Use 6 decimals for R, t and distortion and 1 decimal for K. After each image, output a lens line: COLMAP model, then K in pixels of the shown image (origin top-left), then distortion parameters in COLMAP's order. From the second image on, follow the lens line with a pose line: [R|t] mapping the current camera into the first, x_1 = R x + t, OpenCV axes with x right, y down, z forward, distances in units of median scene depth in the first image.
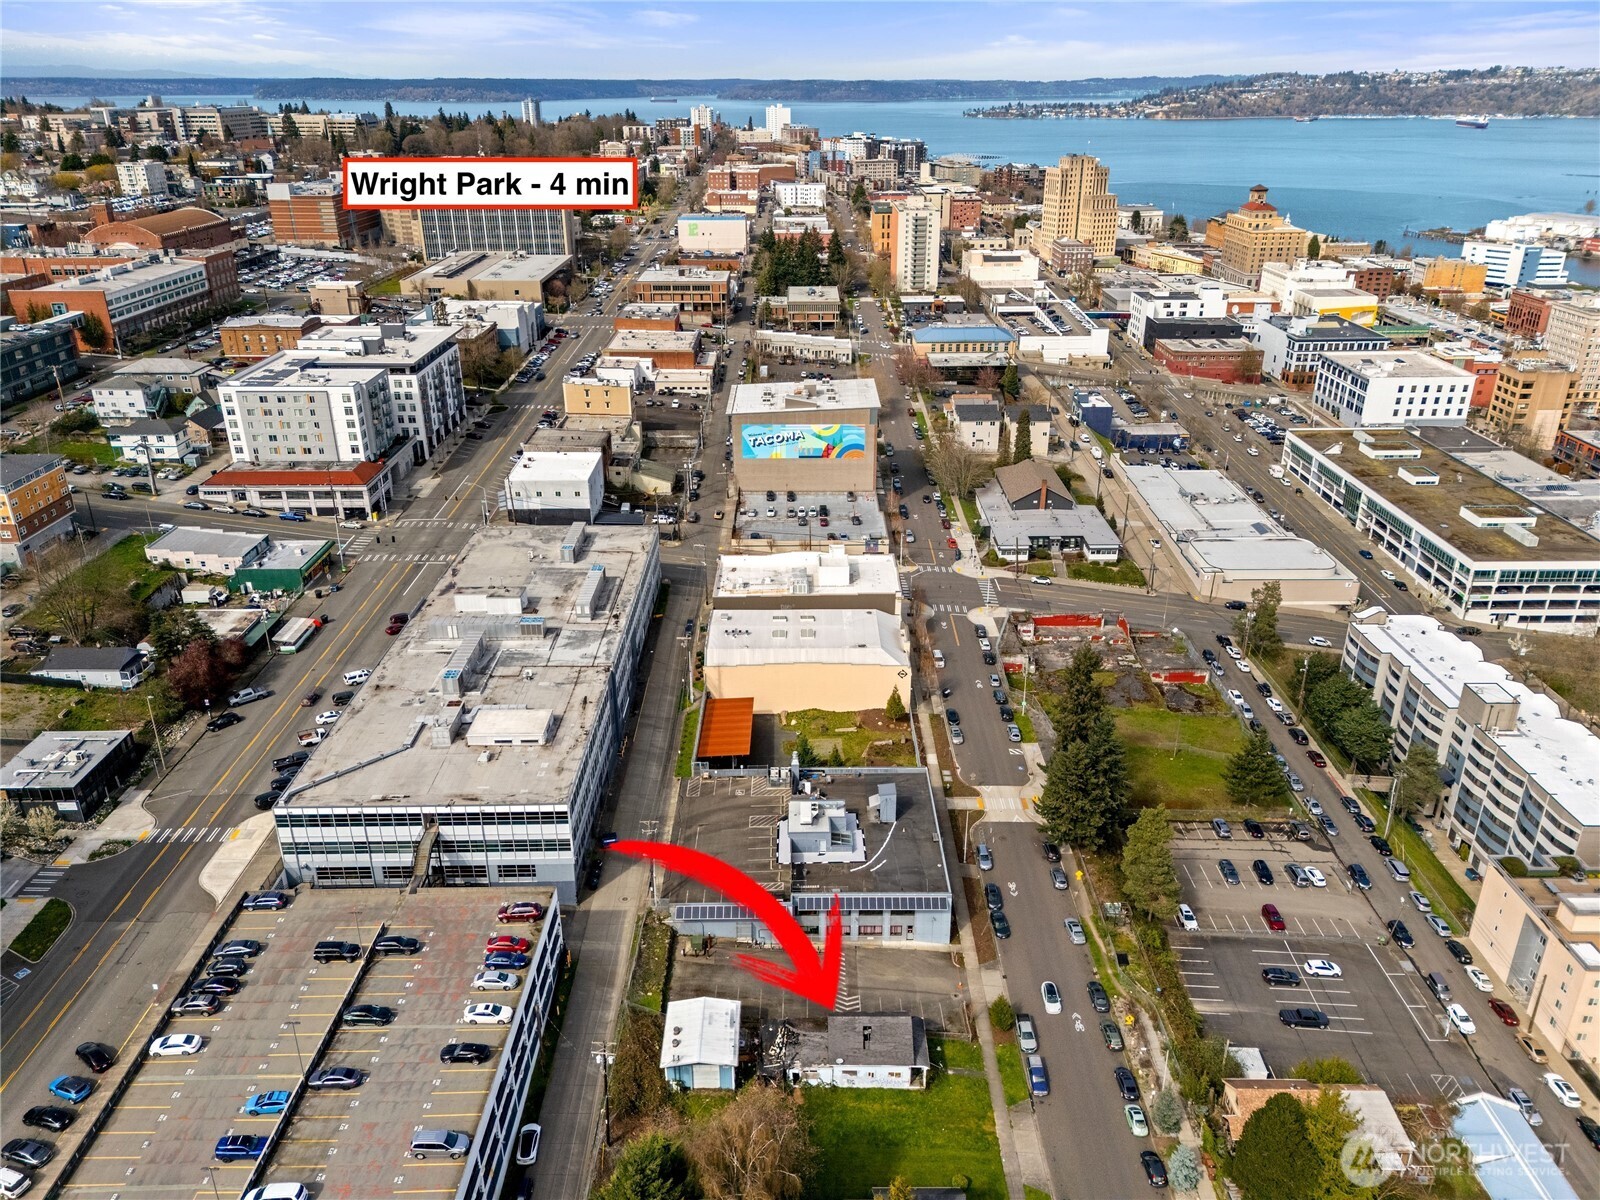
lens RADIAL K [[1172.2, 0, 806.5], [0, 1172.2, 594.0], [0, 0, 1]] dist [0.075718, -0.067876]
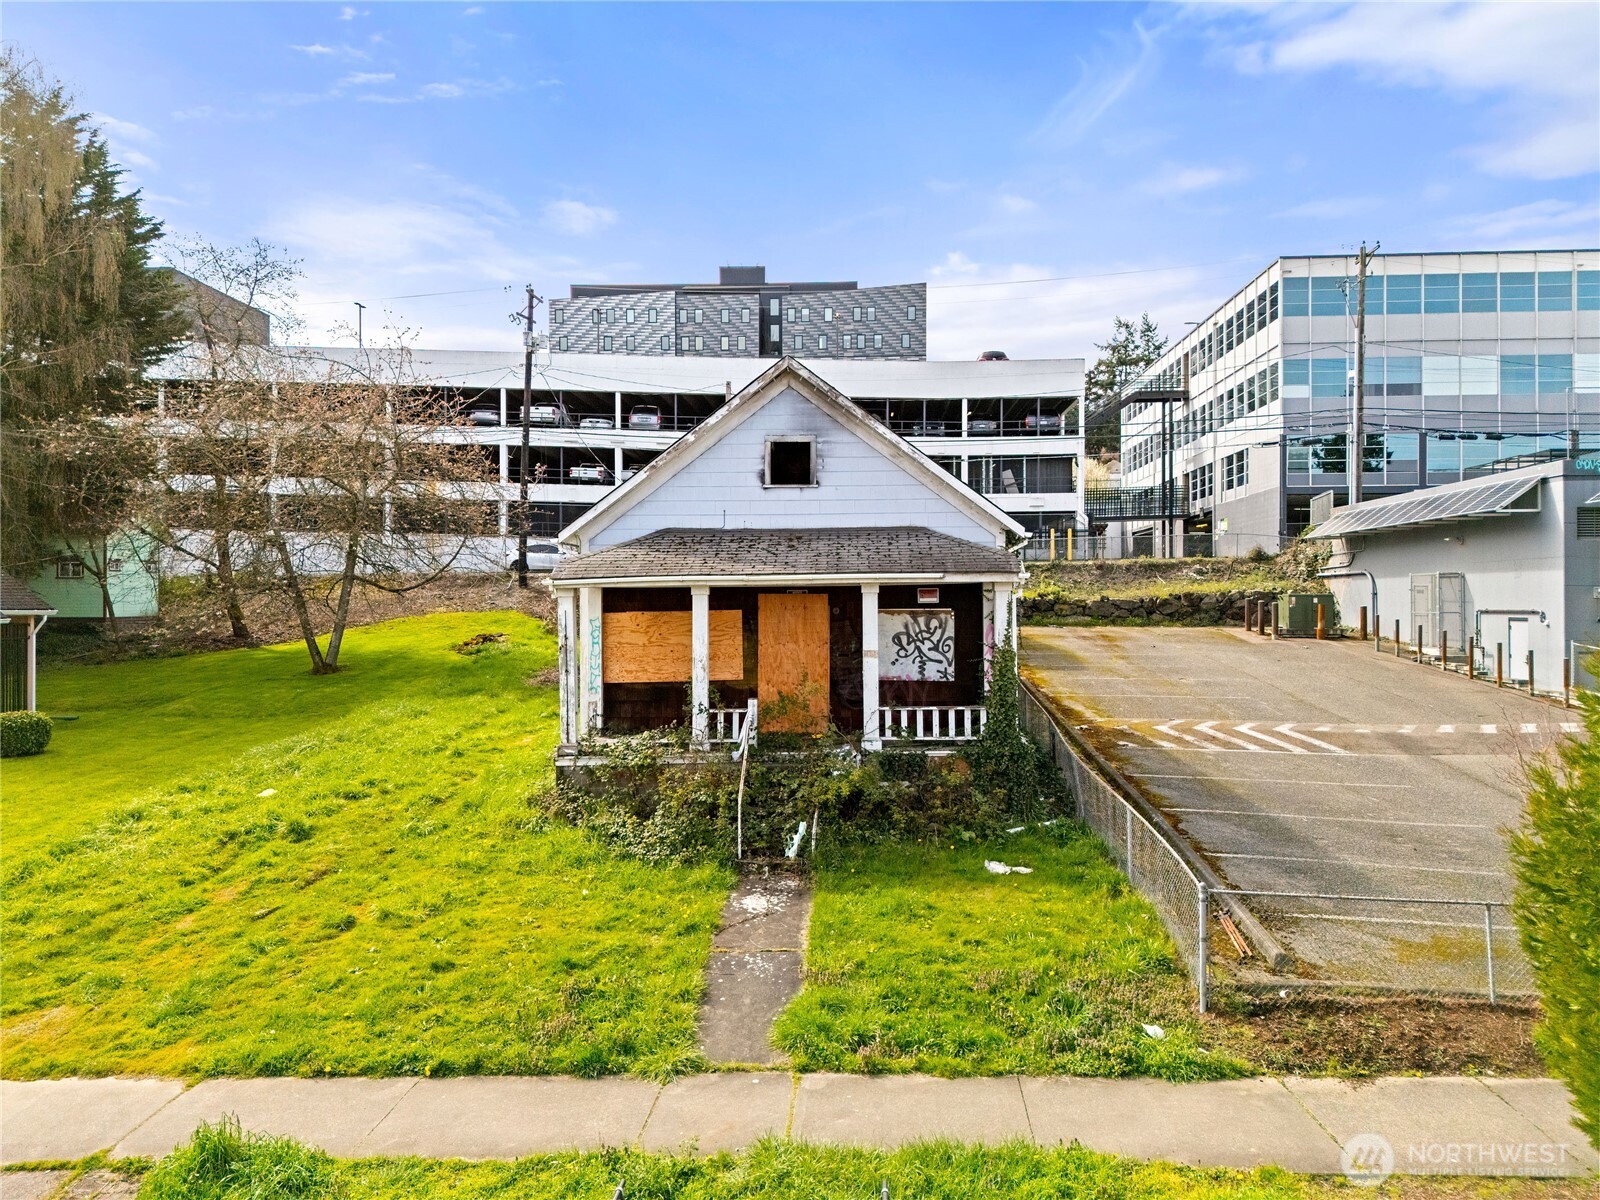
lens RADIAL K [[1172.2, 0, 806.5], [0, 1172.2, 594.0], [0, 0, 1]] dist [0.075718, -0.067876]
pose [[-0.055836, -0.006492, -0.998419, 0.137217], [-0.397130, 0.917619, 0.016243, 0.219469], [0.916062, 0.397409, -0.053814, 0.587621]]
